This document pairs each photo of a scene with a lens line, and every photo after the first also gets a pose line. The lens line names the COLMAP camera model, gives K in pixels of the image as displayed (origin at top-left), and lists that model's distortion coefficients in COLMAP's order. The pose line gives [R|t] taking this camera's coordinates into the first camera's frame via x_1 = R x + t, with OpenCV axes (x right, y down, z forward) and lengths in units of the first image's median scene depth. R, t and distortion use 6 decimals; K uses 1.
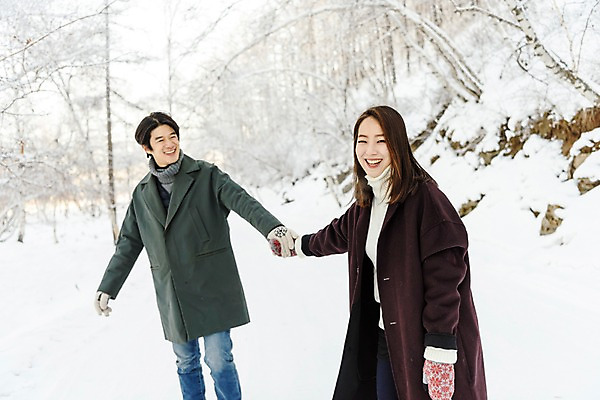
lens RADIAL K [[577.2, 0, 300.0], [0, 577.2, 200.0], [0, 0, 1]] dist [-0.001154, 0.001468]
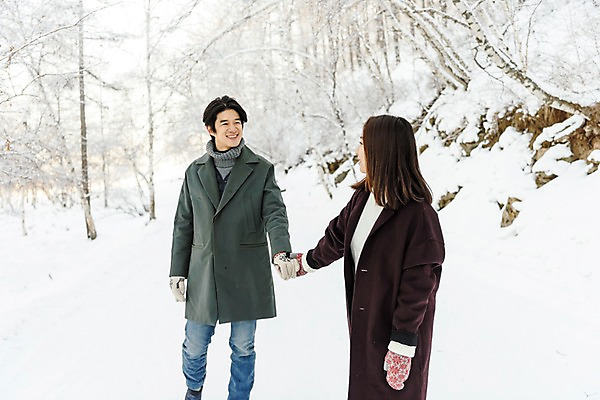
lens RADIAL K [[667.9, 0, 300.0], [0, 667.9, 200.0], [0, 0, 1]] dist [-0.004121, -0.013396]
pose [[0.999967, 0.007273, -0.003488, 0.037157], [-0.007217, 0.999850, 0.015750, -0.001997], [0.003602, -0.015724, 0.999870, -0.115398]]
